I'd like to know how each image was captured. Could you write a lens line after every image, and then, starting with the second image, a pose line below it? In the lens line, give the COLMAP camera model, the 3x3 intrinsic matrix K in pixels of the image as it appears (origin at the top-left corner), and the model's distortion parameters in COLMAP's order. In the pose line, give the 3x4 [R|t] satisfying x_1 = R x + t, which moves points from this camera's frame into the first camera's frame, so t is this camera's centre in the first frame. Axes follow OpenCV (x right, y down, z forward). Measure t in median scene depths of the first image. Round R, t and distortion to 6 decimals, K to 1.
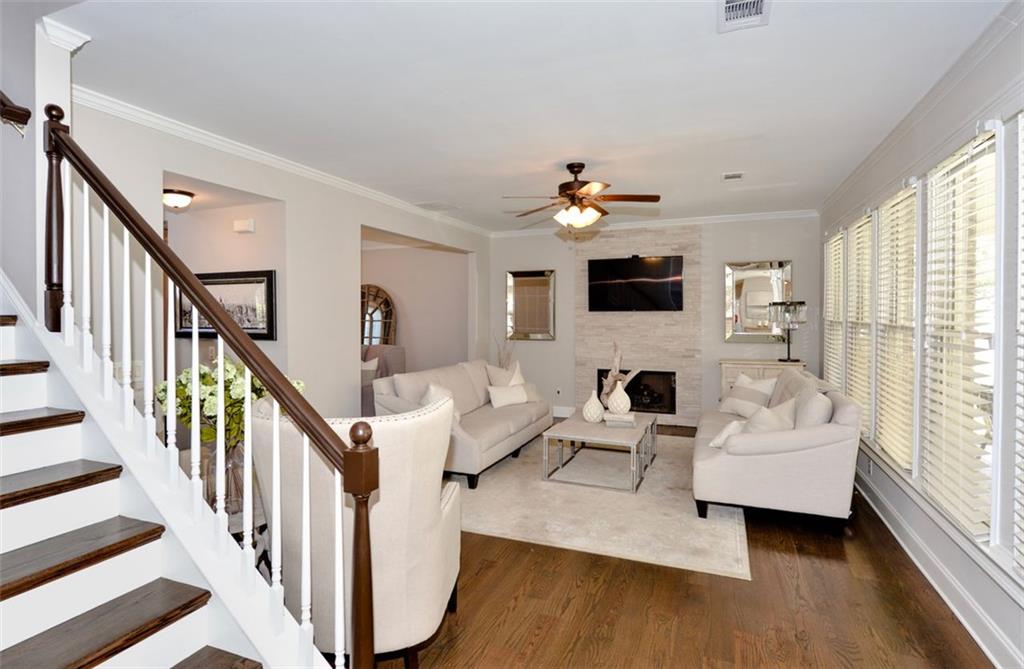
lens RADIAL K [[520.6, 0, 510.3], [0, 520.6, 322.0], [0, 0, 1]] dist [0.001153, 0.000148]
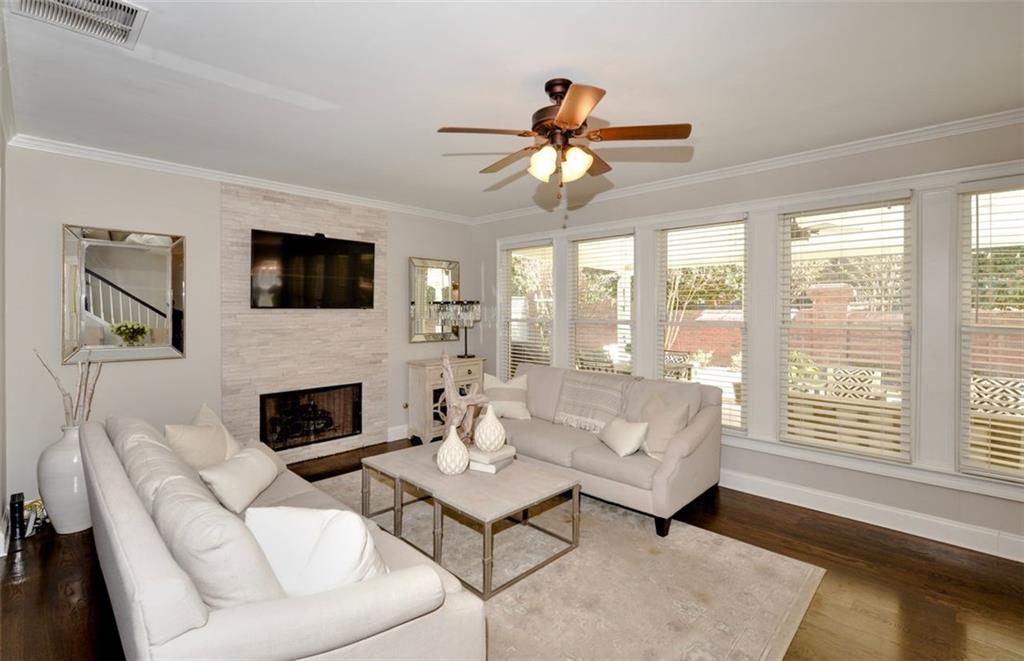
lens RADIAL K [[460.5, 0, 492.0], [0, 460.5, 311.0], [0, 0, 1]] dist [-0.001448, -0.000353]
pose [[0.387808, 0.000431, 0.921740, -0.274154], [0.008609, 0.999955, -0.004090, -0.012576], [-0.921700, 0.009521, 0.387787, 0.522852]]
